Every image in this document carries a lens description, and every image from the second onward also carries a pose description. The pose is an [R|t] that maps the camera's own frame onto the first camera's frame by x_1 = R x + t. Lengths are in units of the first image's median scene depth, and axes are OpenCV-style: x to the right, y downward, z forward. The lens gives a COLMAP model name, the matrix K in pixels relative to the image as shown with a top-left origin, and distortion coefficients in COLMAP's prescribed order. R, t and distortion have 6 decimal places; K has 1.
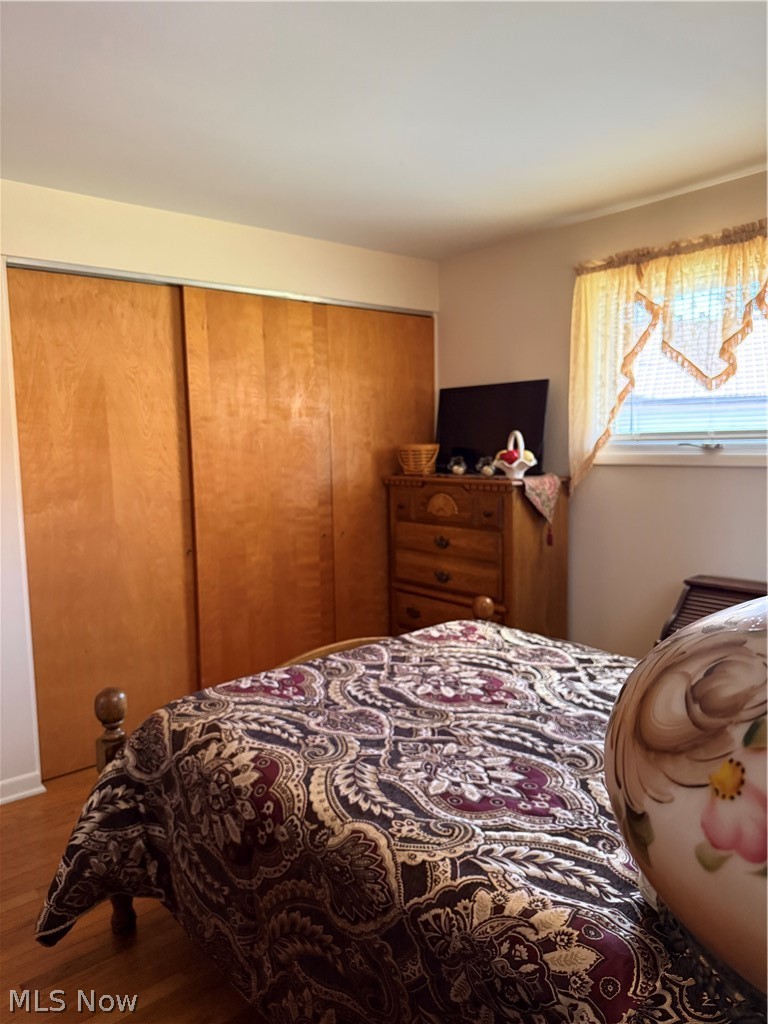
lens RADIAL K [[726.5, 0, 384.8], [0, 726.5, 511.3], [0, 0, 1]] dist [0.002728, -0.001079]
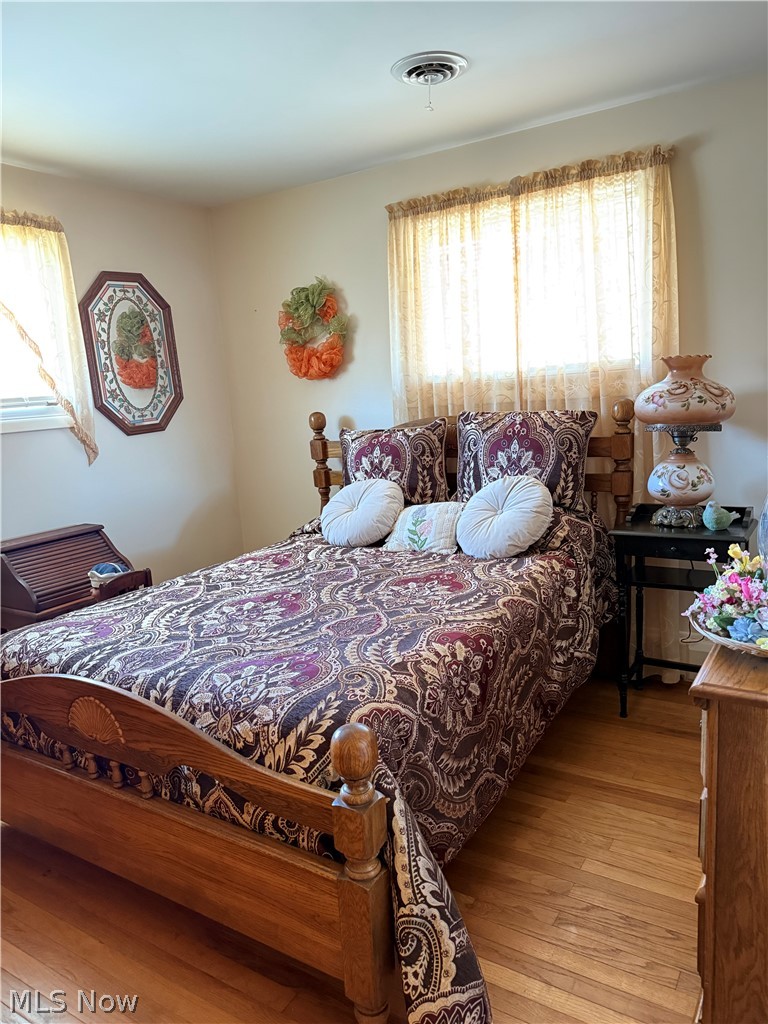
lens RADIAL K [[726.5, 0, 385.5], [0, 726.5, 516.0], [0, 0, 1]] dist [0.002728, -0.001079]
pose [[-0.275328, -0.146838, 0.950070, -1.105106], [0.169995, 0.965256, 0.198450, -0.096015], [-0.946201, 0.216146, -0.240800, 1.176747]]
